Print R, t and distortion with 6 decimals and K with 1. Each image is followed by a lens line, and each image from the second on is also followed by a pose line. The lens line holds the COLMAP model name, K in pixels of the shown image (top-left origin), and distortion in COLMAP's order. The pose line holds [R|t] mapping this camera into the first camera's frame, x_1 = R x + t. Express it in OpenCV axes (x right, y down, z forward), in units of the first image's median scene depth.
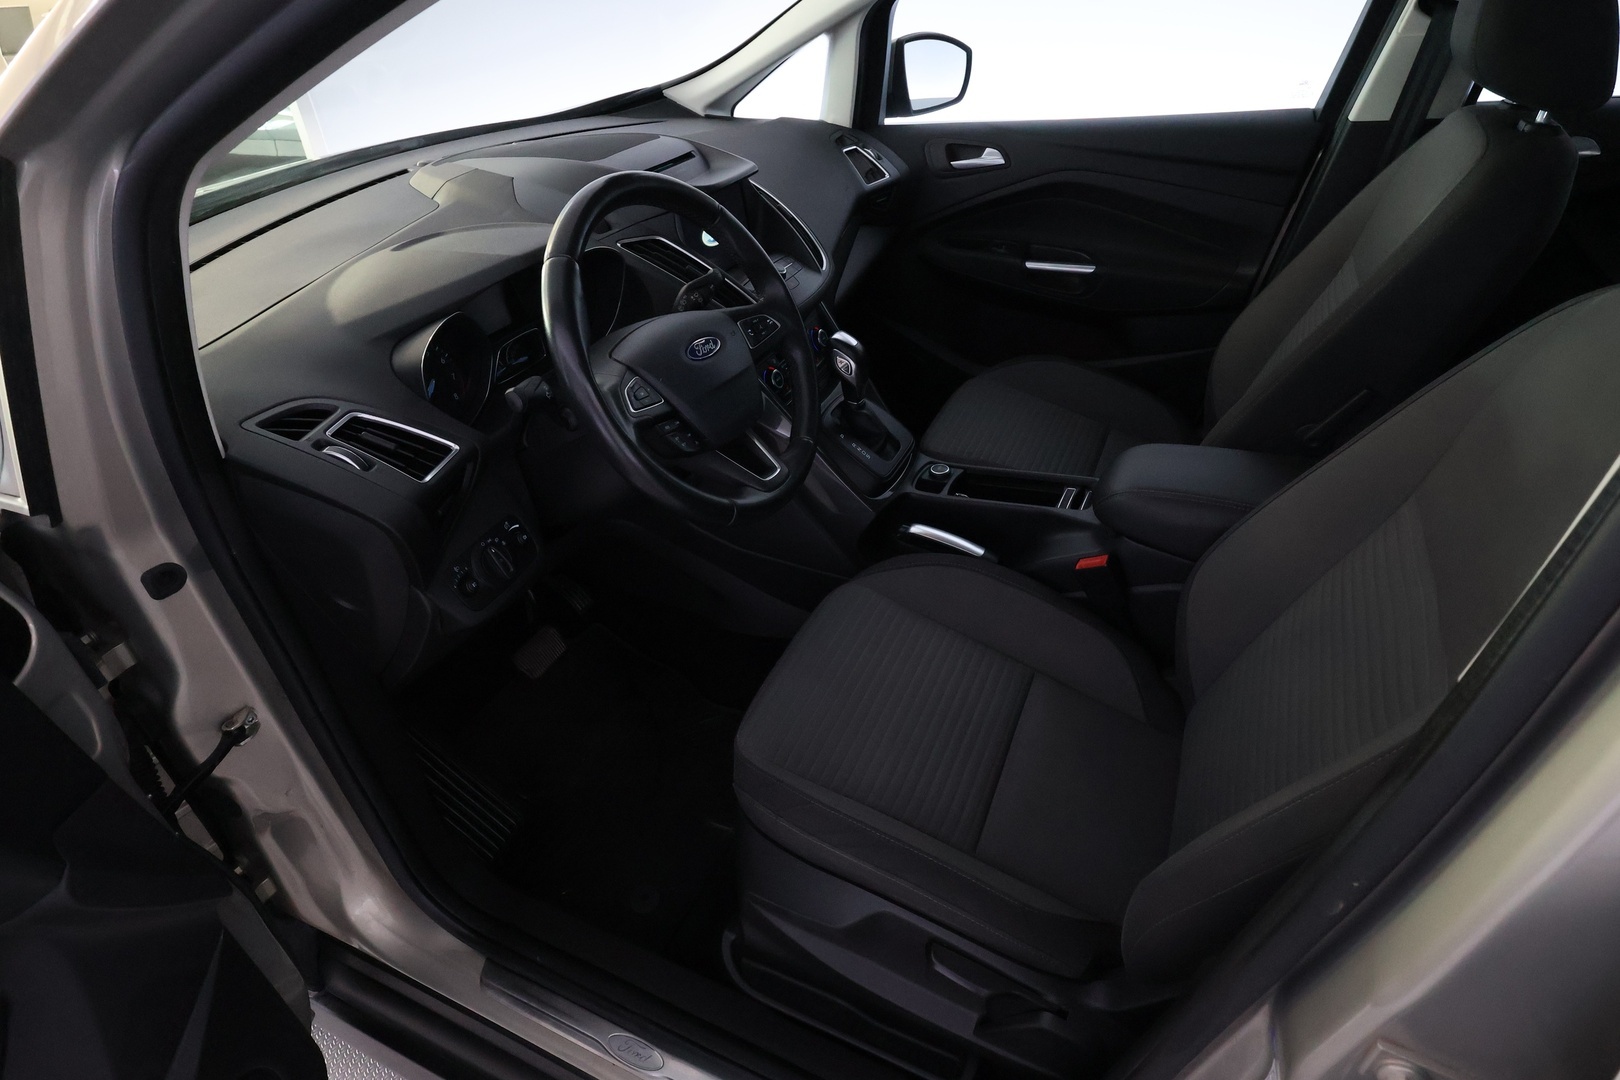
lens RADIAL K [[855.8, 0, 811.6], [0, 855.8, 549.1], [0, 0, 1]] dist [-0.003714, -0.001675]
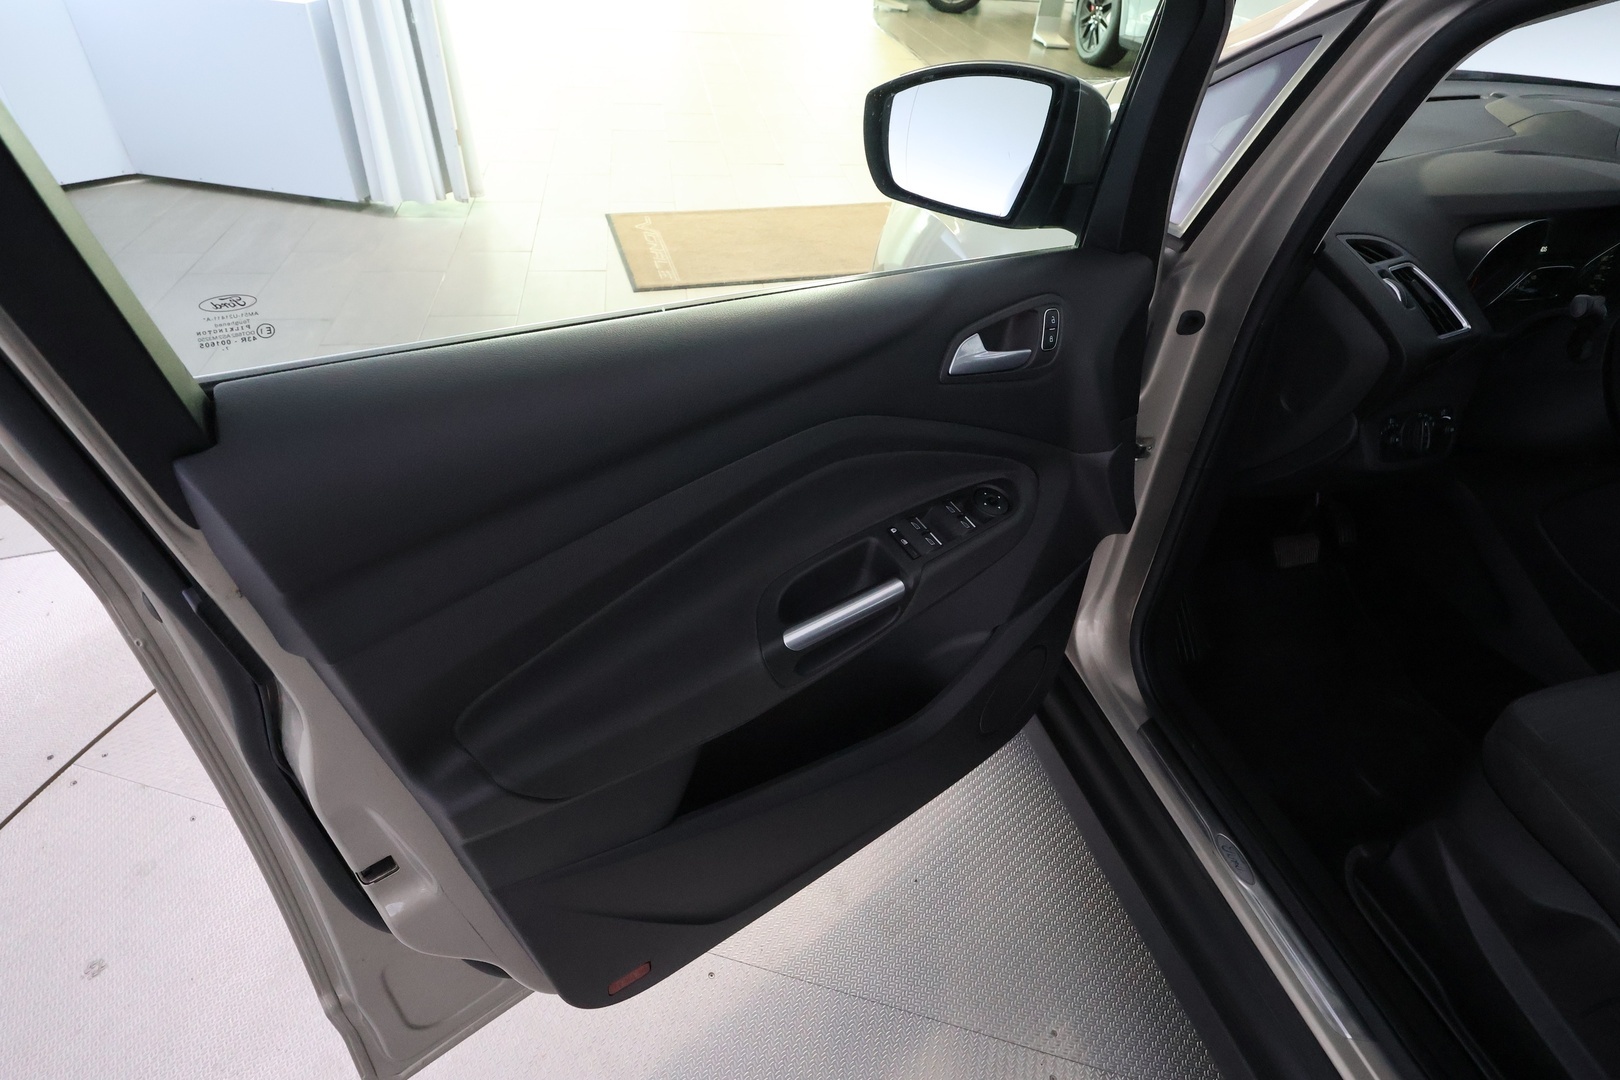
lens RADIAL K [[855.8, 0, 811.6], [0, 855.8, 549.1], [0, 0, 1]] dist [-0.003714, -0.001675]
pose [[0.631601, 0.547800, -0.548631, -0.181143], [-0.518323, 0.824605, 0.226646, 0.310749], [0.576560, 0.141218, 0.804758, -0.357629]]
